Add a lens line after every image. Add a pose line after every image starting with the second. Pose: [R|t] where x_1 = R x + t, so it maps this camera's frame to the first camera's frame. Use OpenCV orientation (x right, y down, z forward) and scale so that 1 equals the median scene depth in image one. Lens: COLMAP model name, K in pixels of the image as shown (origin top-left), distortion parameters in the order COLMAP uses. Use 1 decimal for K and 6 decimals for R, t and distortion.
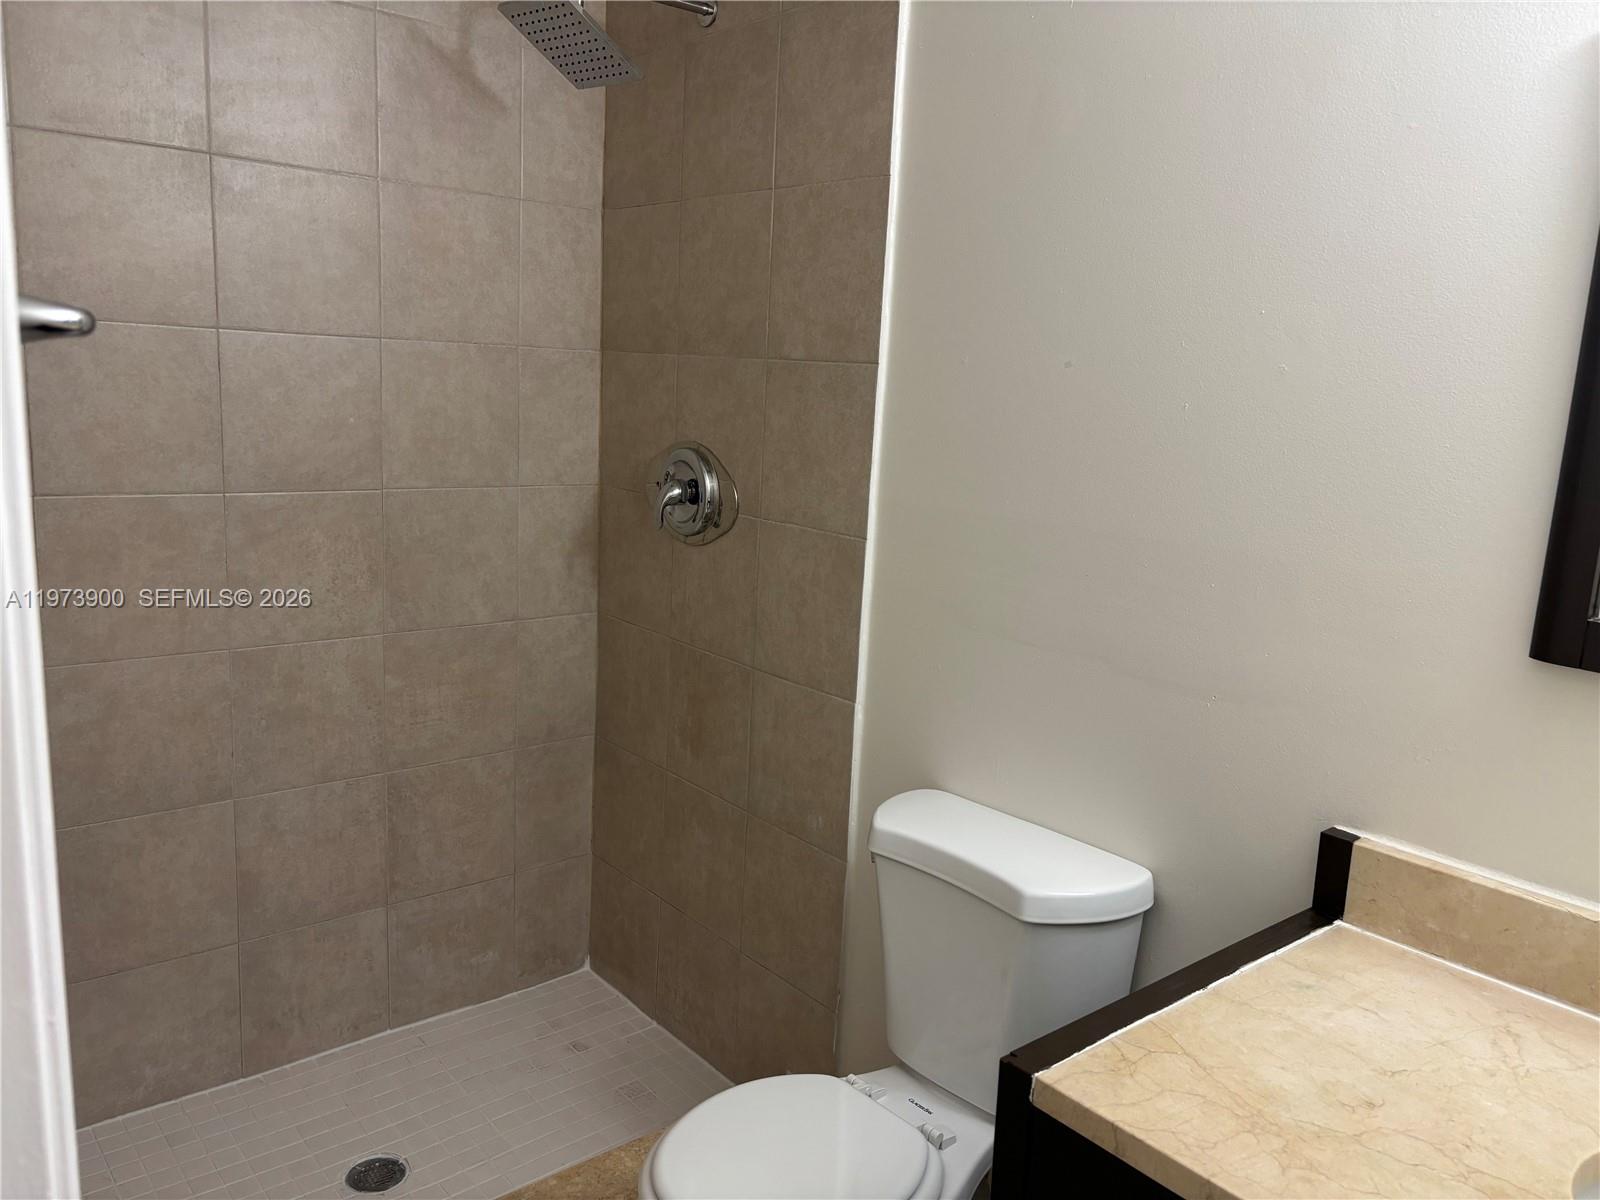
lens RADIAL K [[1209.6, 0, 790.3], [0, 1209.6, 601.6], [0, 0, 1]] dist [0.048606, -0.058311]
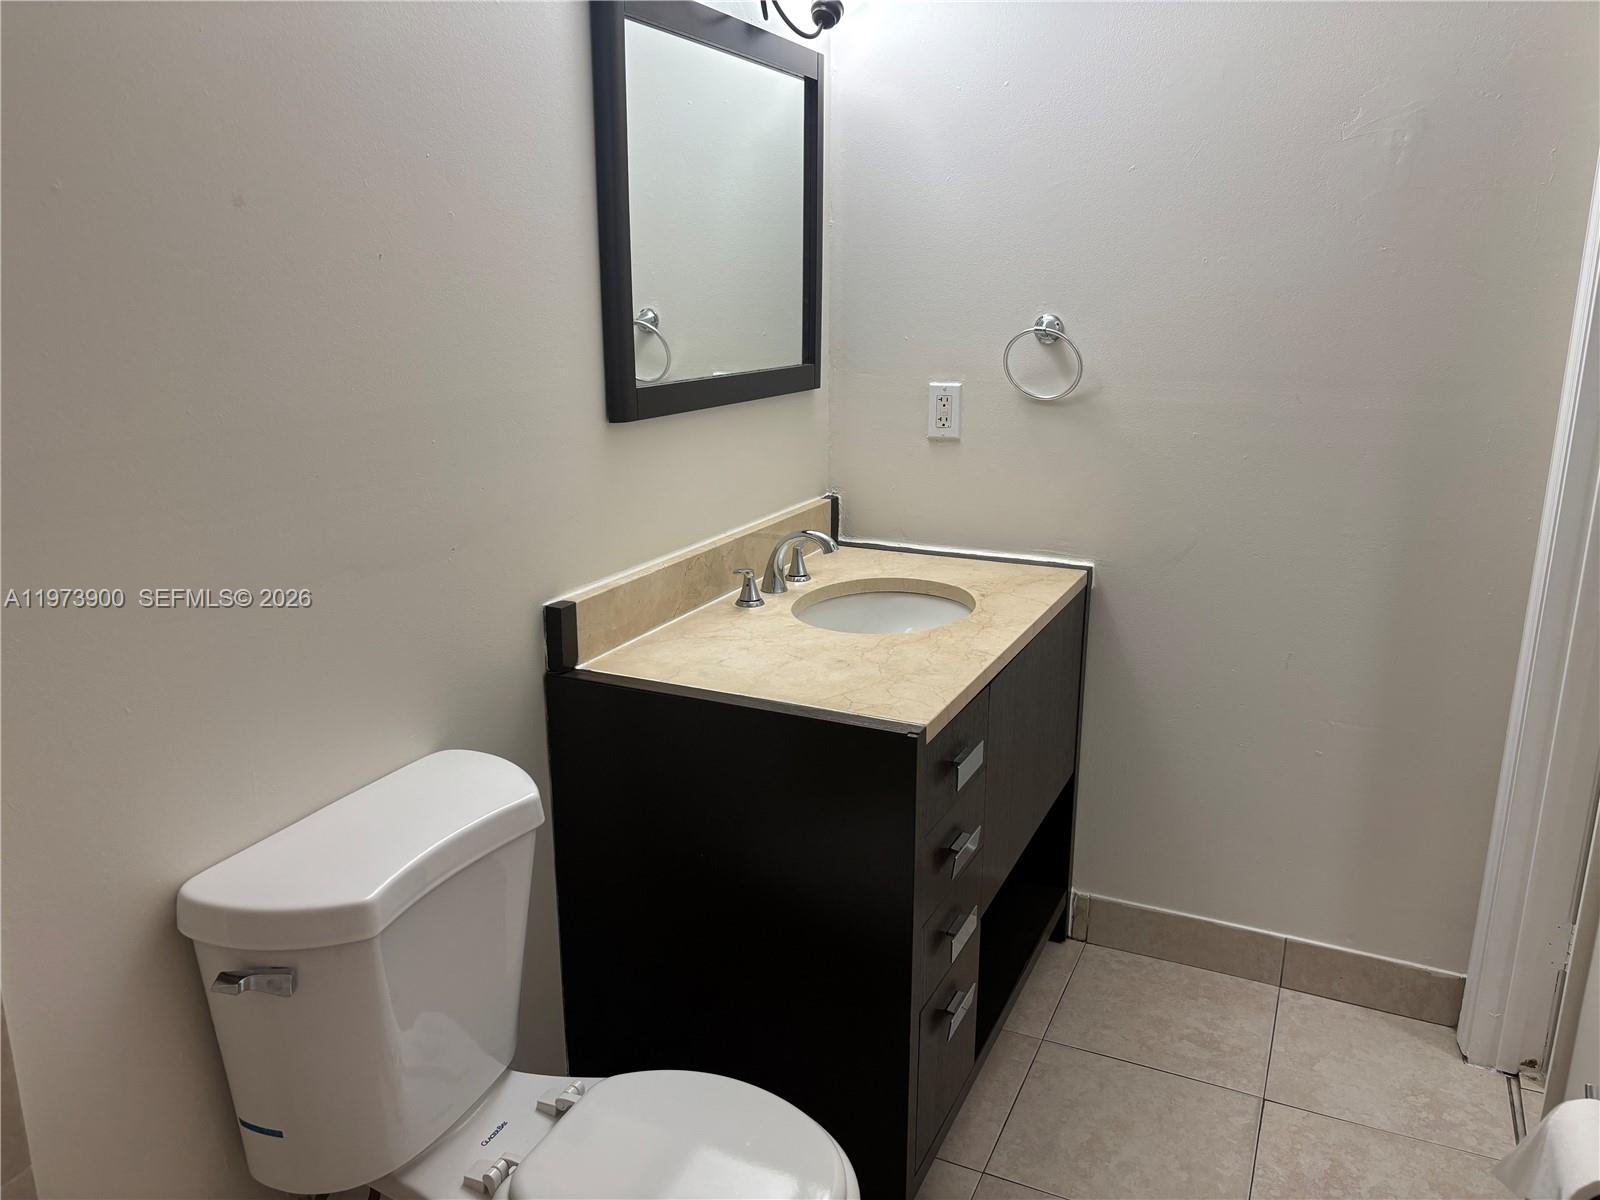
lens RADIAL K [[1209.5, 0, 805.6], [0, 1209.5, 594.1], [0, 0, 1]] dist [0.049186, -0.059388]
pose [[-0.439149, -0.268647, 0.857308, -0.616244], [0.138471, 0.922604, 0.360038, -0.197289], [-0.887679, 0.276822, -0.367961, 1.056898]]
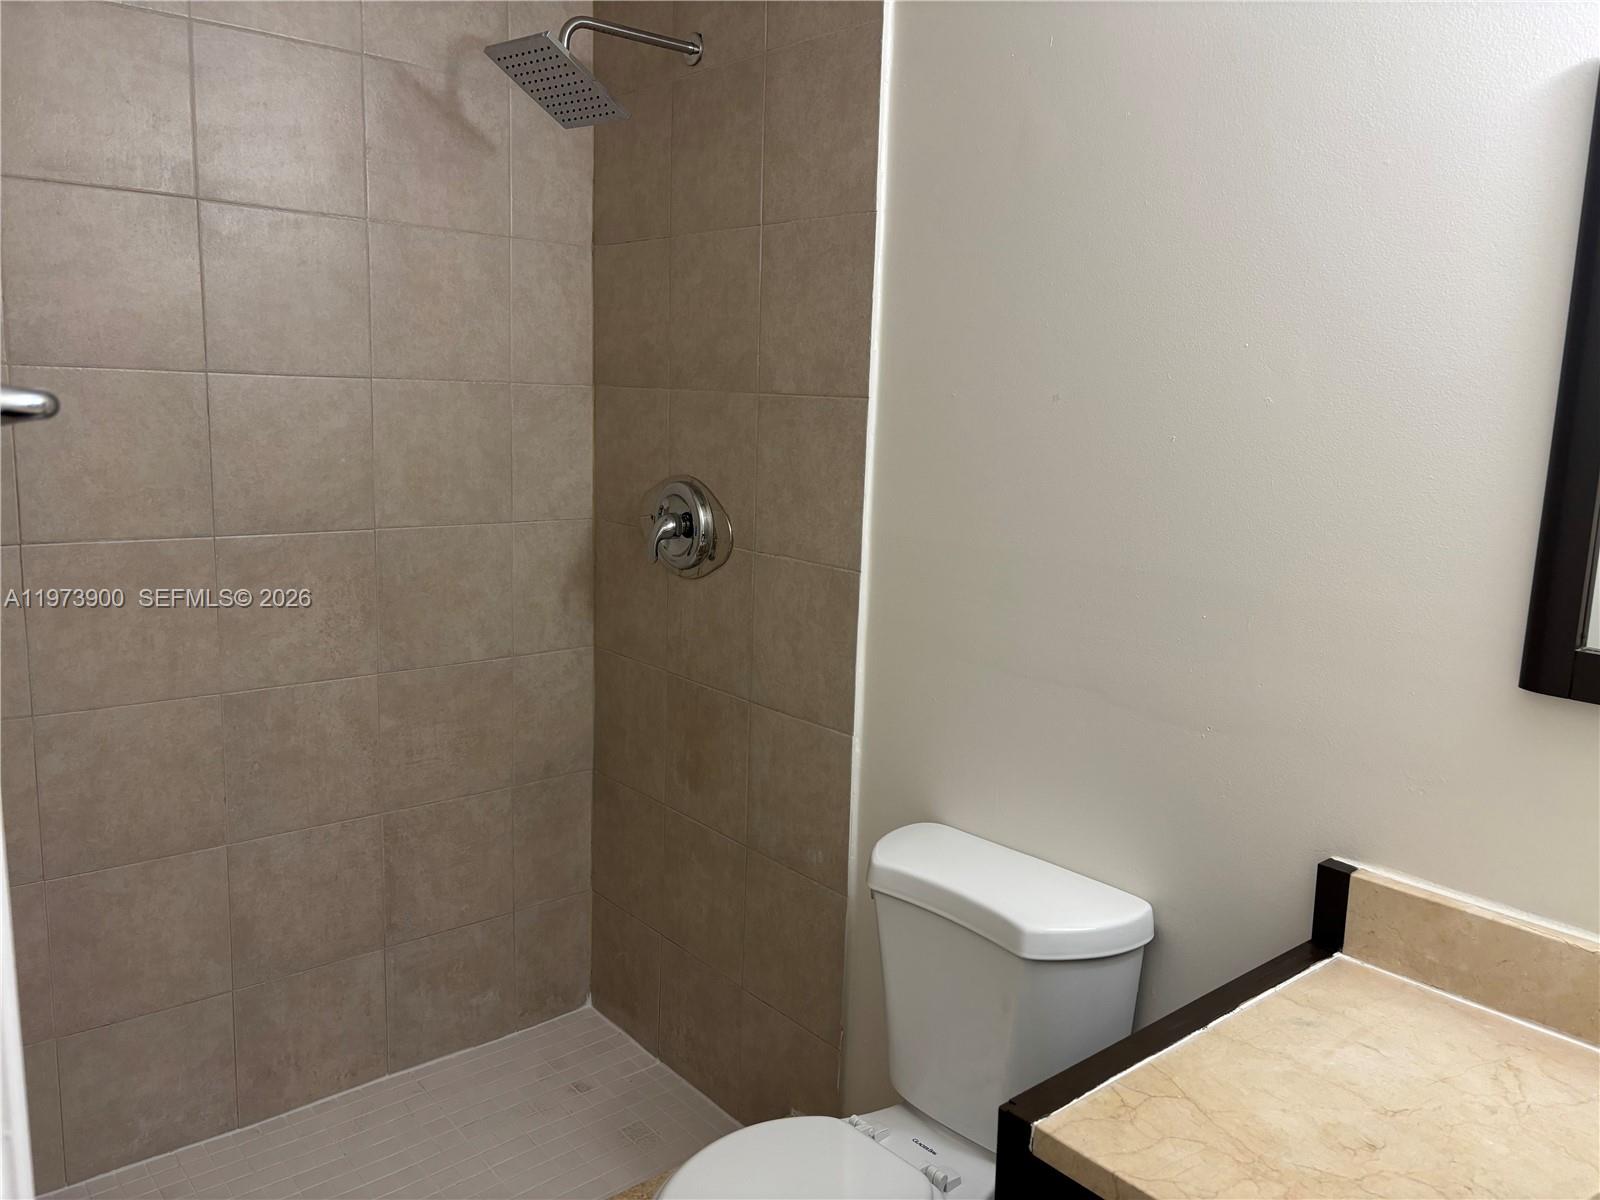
lens RADIAL K [[1209.5, 0, 805.6], [0, 1209.5, 594.1], [0, 0, 1]] dist [0.049186, -0.059388]
pose [[0.999783, -0.018087, 0.010349, 0.008431], [0.018304, 0.999606, -0.021260, -0.015355], [-0.009960, 0.021445, 0.999720, 0.002244]]
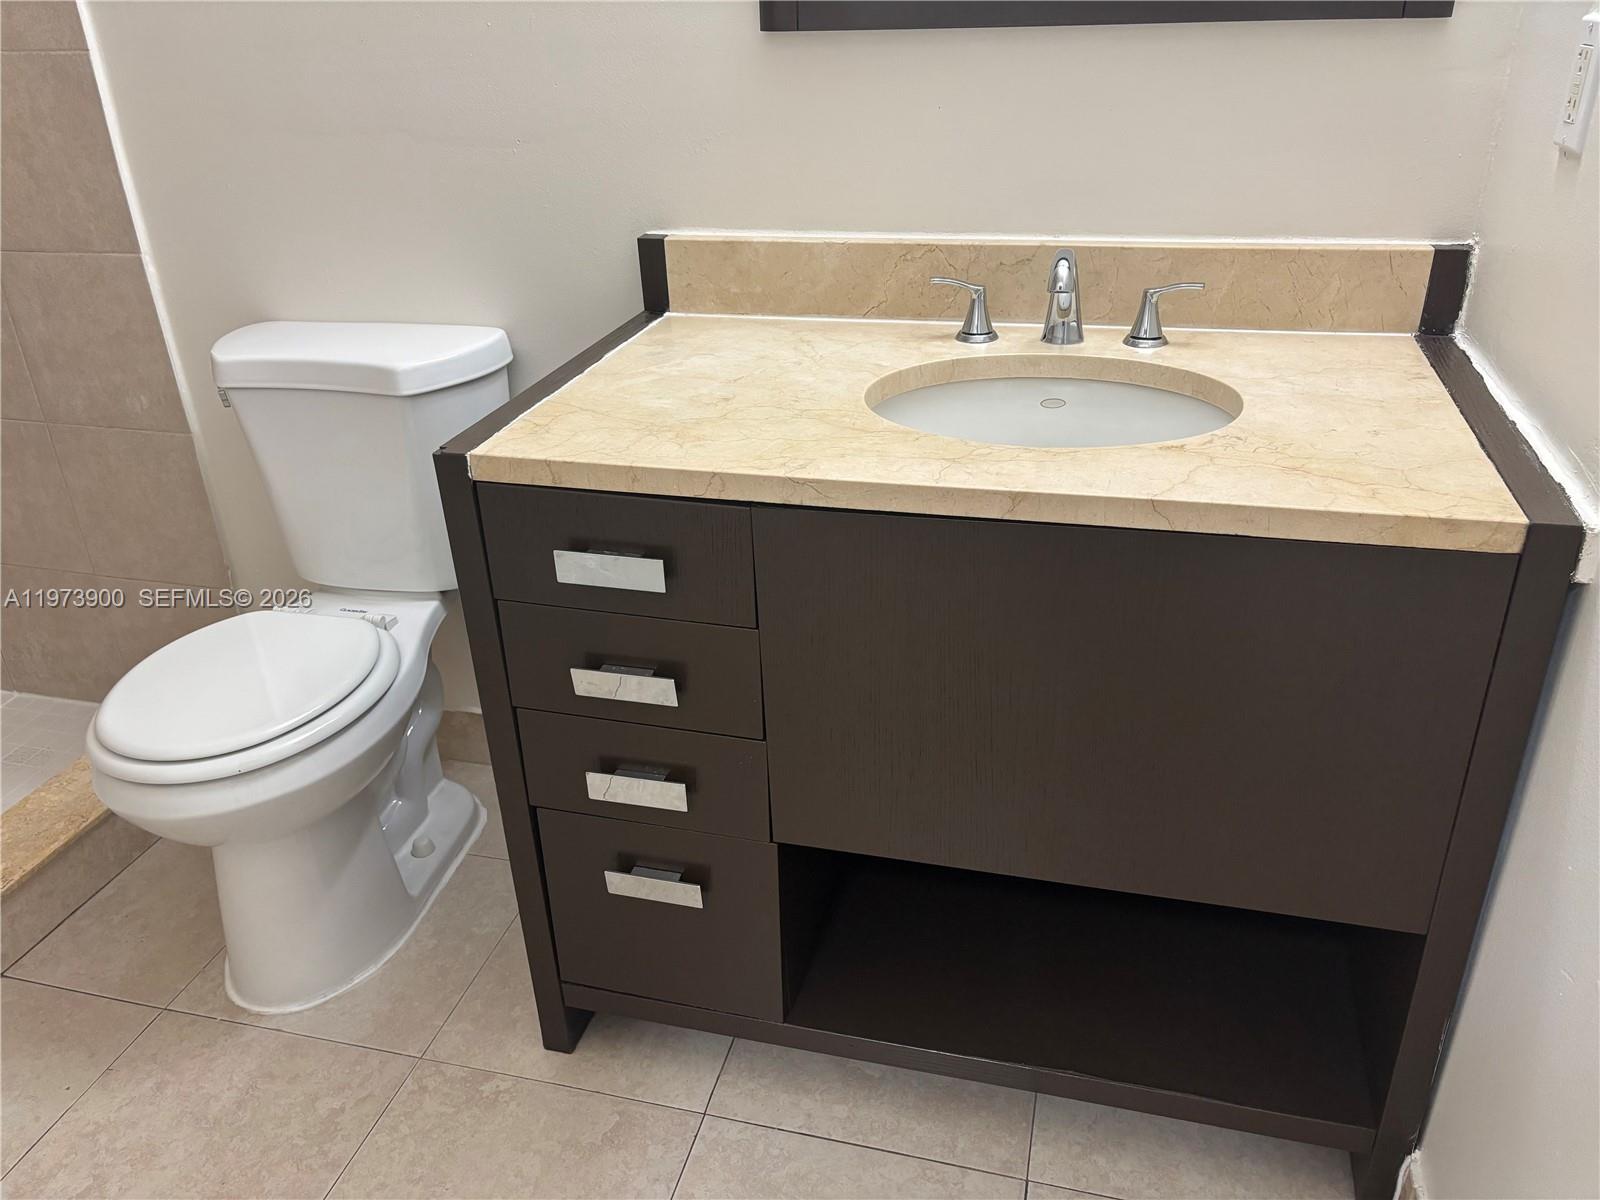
lens RADIAL K [[1209.5, 0, 805.6], [0, 1209.5, 594.1], [0, 0, 1]] dist [0.049186, -0.059388]
pose [[0.810181, -0.326342, 0.486937, -0.085877], [0.172420, 0.926620, 0.334136, 0.123854], [-0.560248, -0.186753, 0.806998, -0.060299]]
